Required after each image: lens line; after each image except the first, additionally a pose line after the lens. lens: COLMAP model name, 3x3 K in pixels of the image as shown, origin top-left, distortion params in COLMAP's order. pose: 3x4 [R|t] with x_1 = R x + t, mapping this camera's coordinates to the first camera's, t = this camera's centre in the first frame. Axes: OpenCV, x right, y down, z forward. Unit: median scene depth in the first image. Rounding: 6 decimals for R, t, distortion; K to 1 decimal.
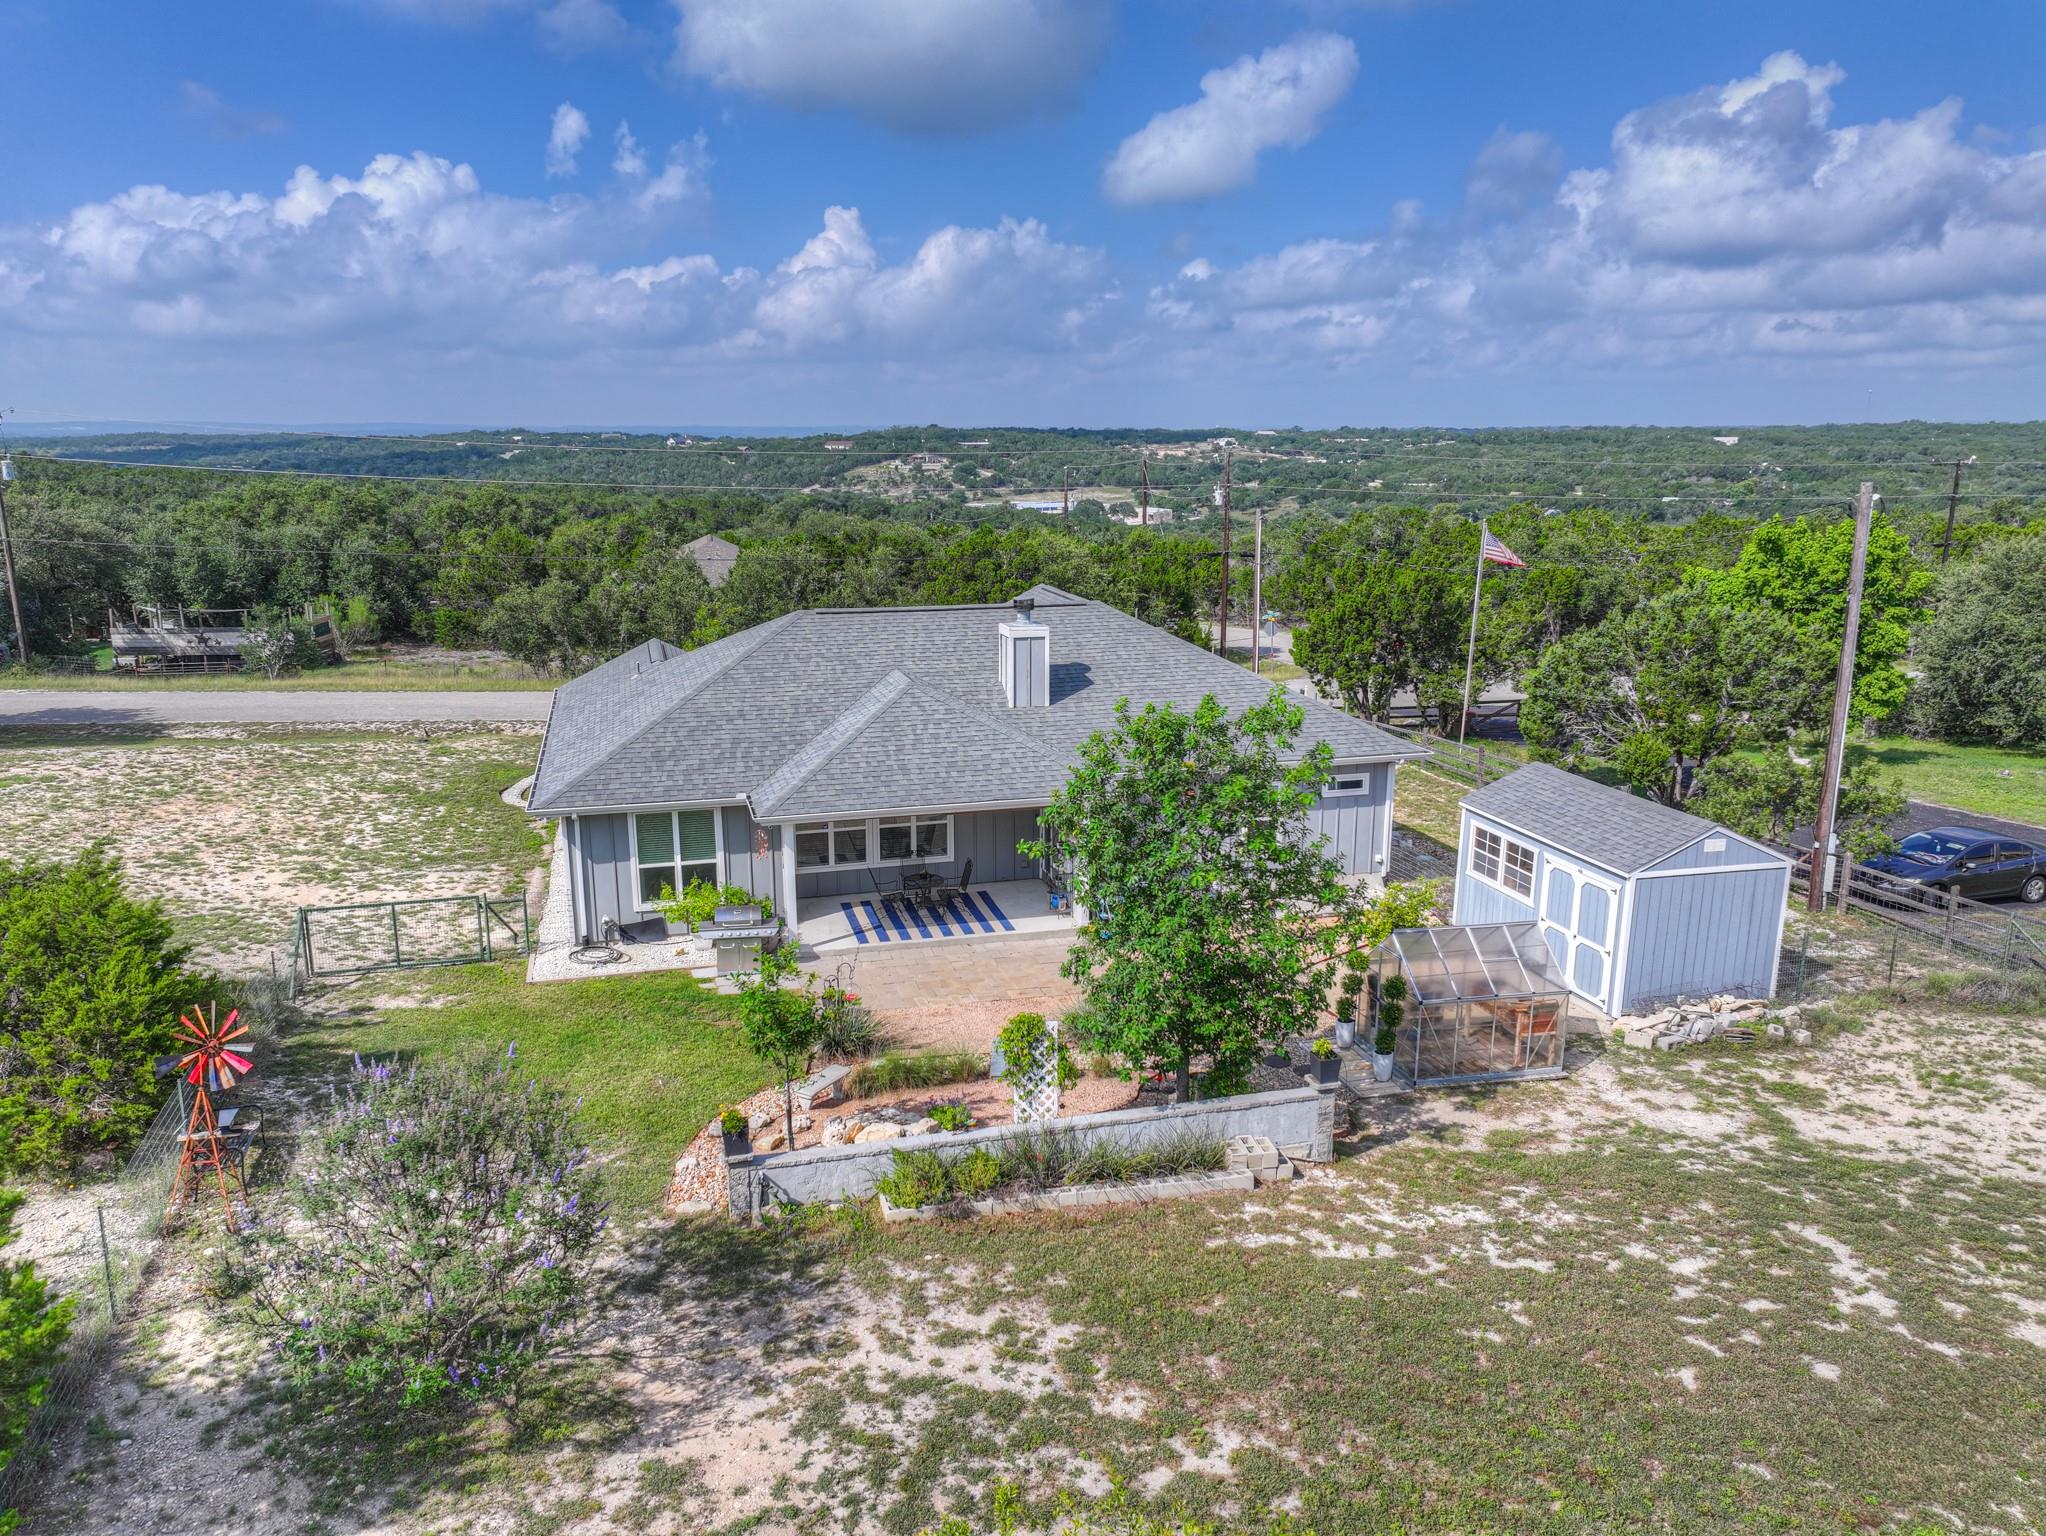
lens RADIAL K [[1435.8, 0, 1011.3], [0, 1435.8, 774.5], [0, 0, 1]] dist [0.021531, -0.005526]
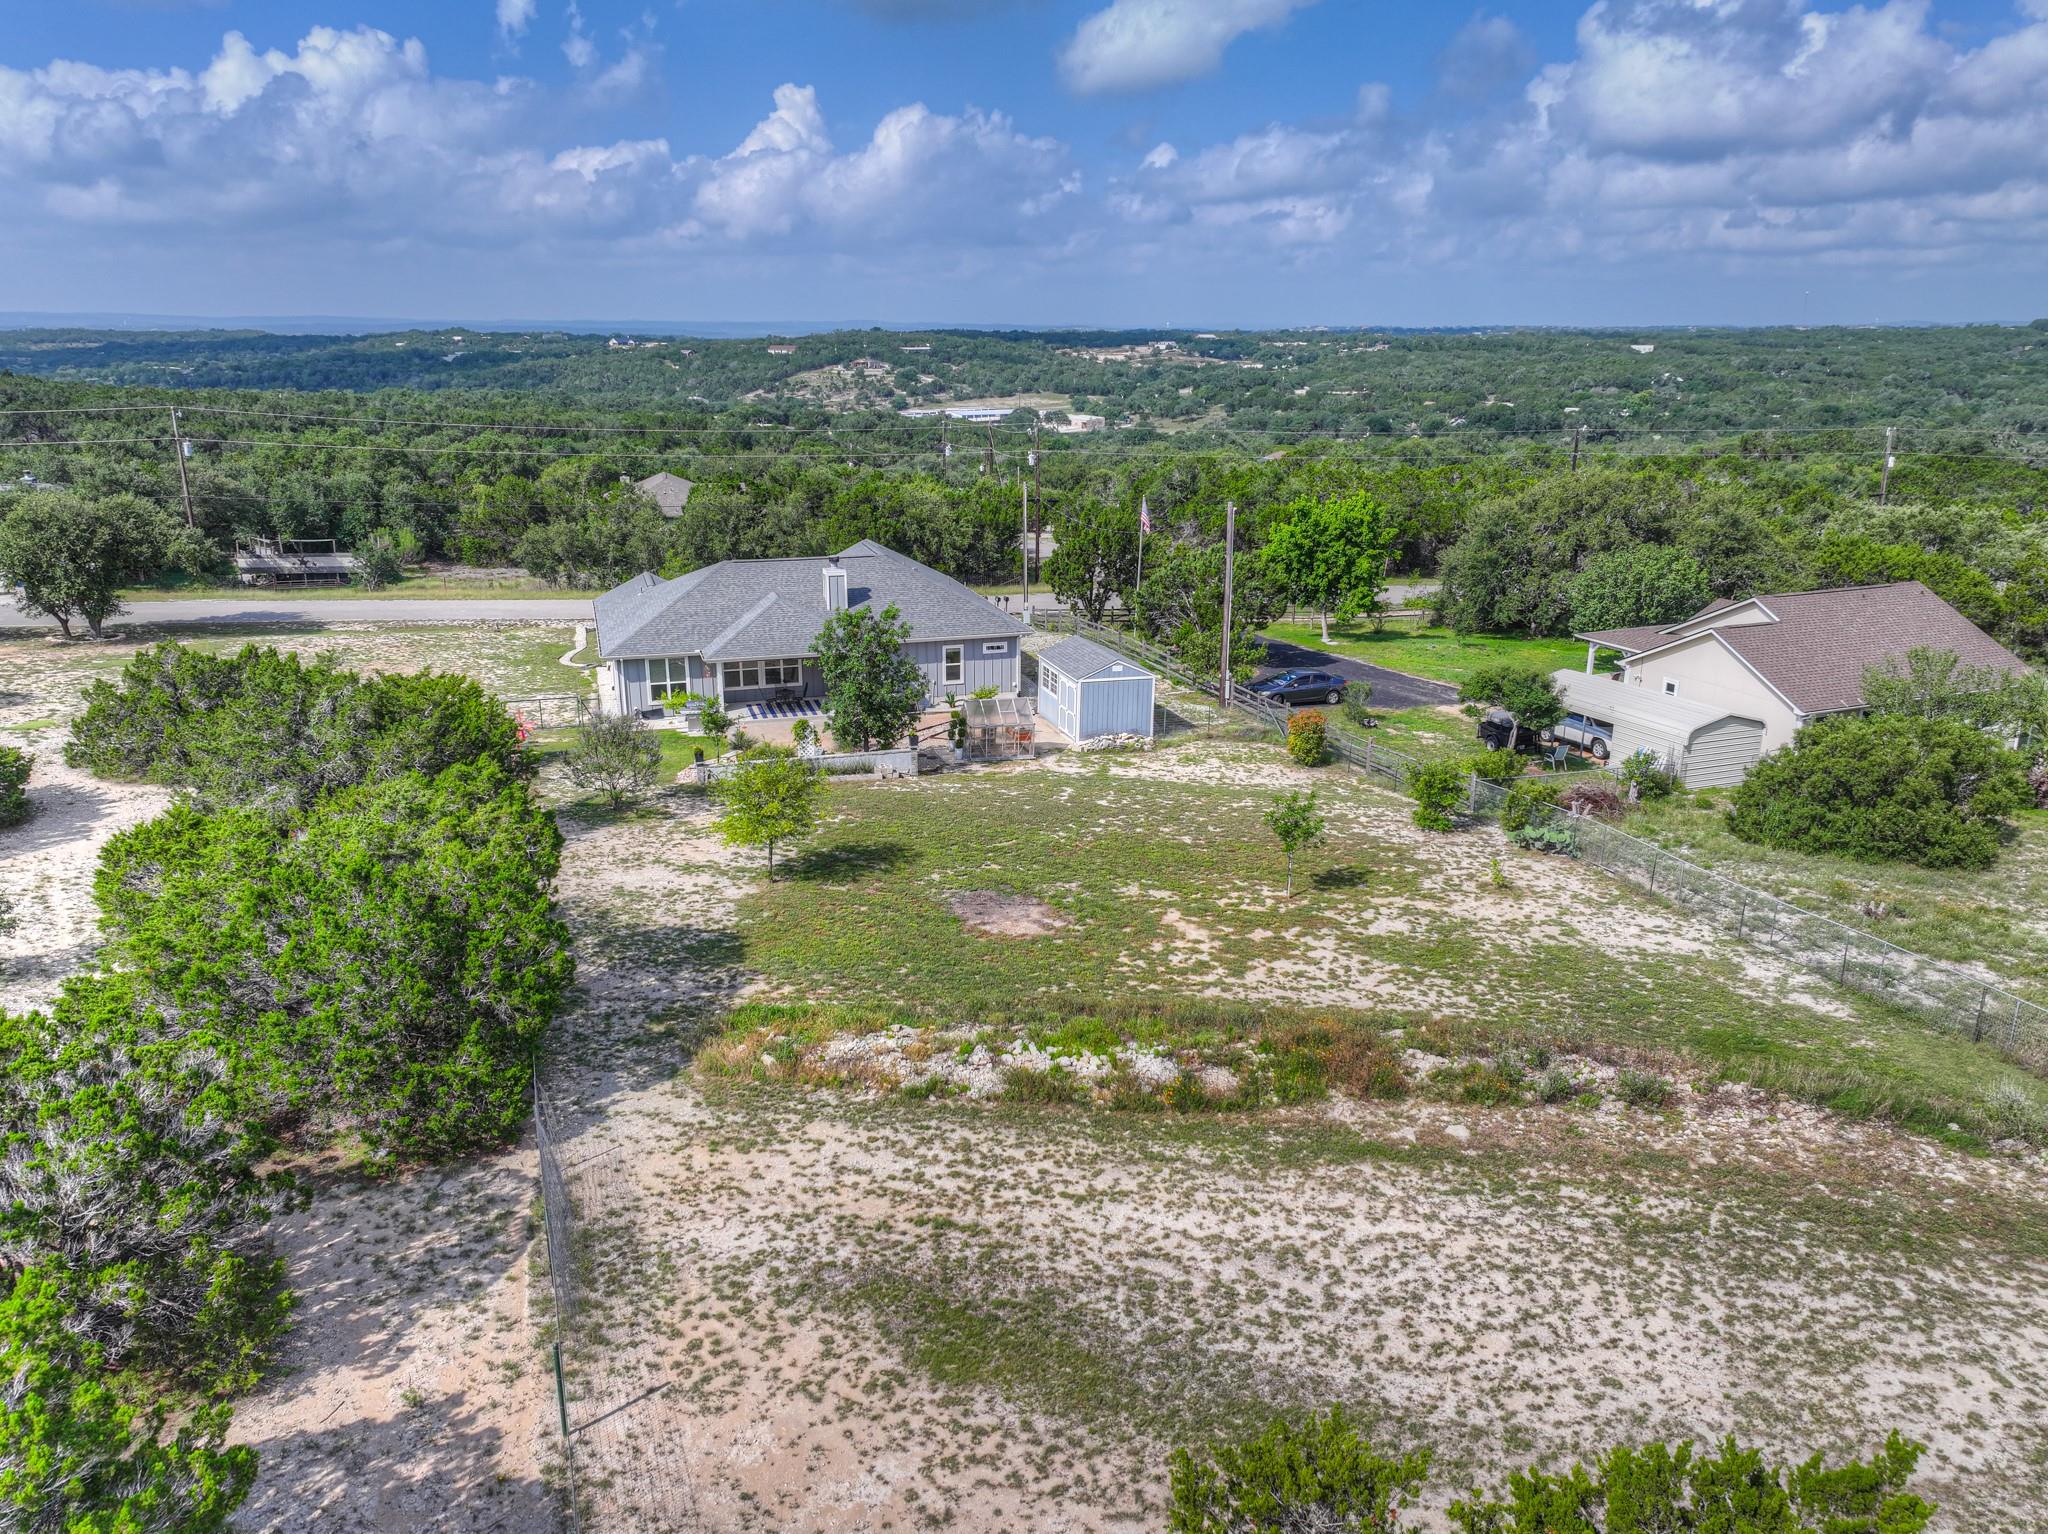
lens RADIAL K [[1437.2, 0, 1009.3], [0, 1437.2, 753.2], [0, 0, 1]] dist [0.021531, -0.005526]
pose [[0.999469, -0.005852, 0.032043, 0.185951], [0.004143, 0.998577, 0.053172, 0.048500], [-0.032309, -0.053011, 0.998071, -1.044577]]
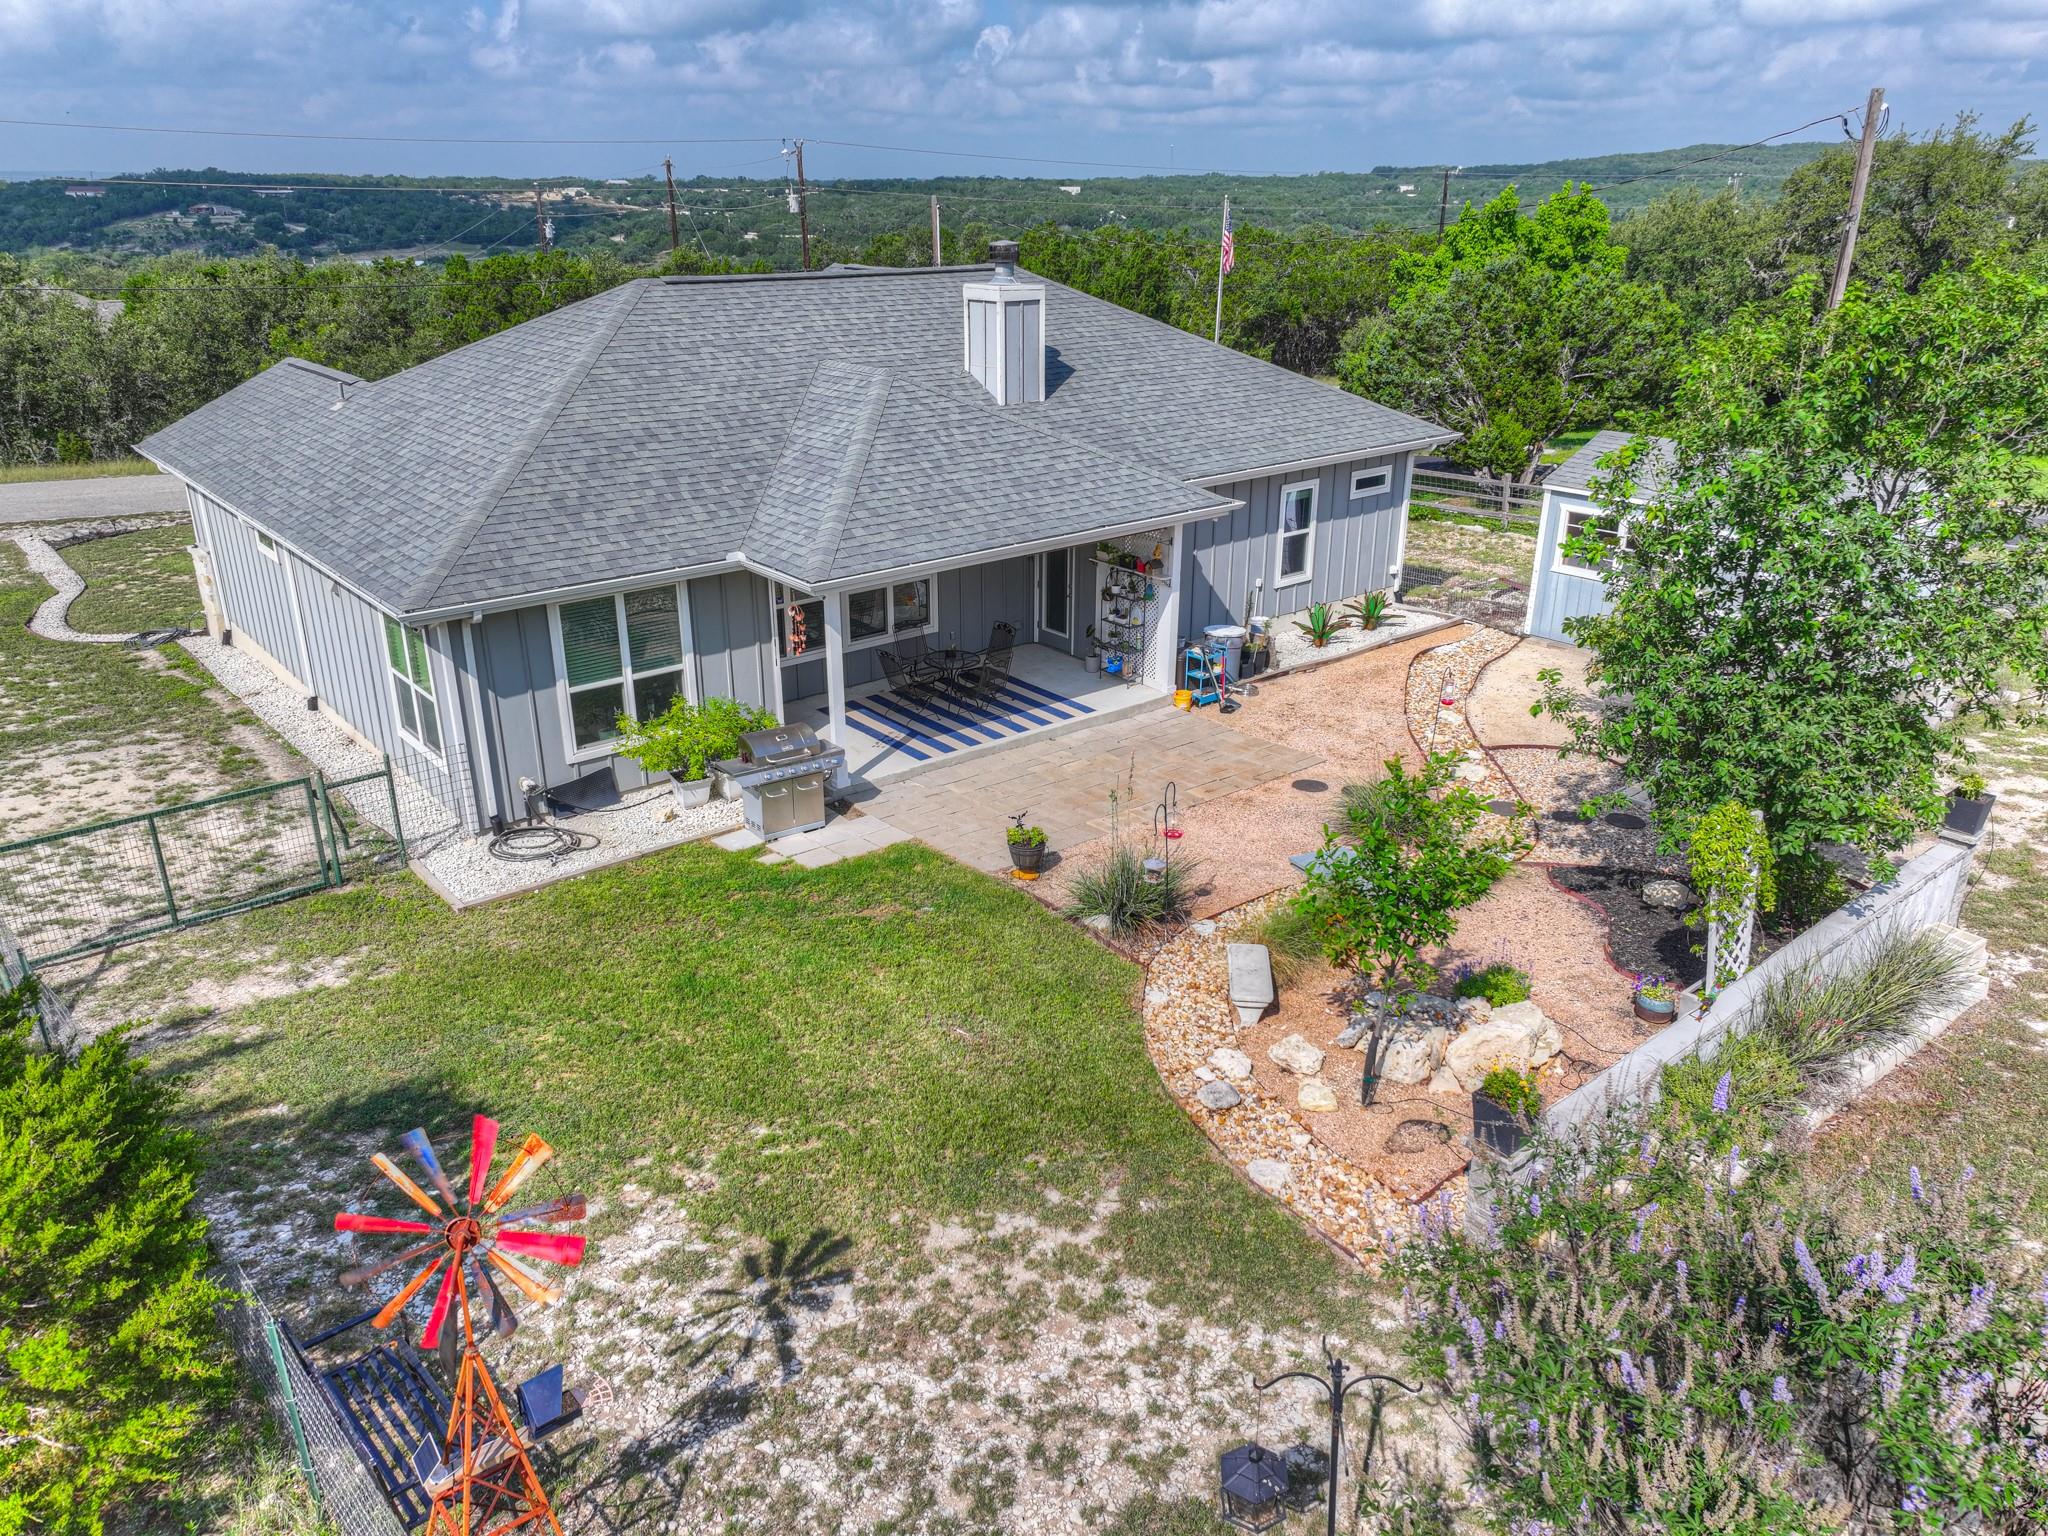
lens RADIAL K [[1437.2, 0, 1018.2], [0, 1437.2, 761.9], [0, 0, 1]] dist [0.021531, -0.005526]
pose [[0.909675, -0.152322, 0.386381, -0.286386], [0.093976, 0.981680, 0.165752, 0.008829], [-0.404550, -0.114469, 0.907324, 0.319353]]
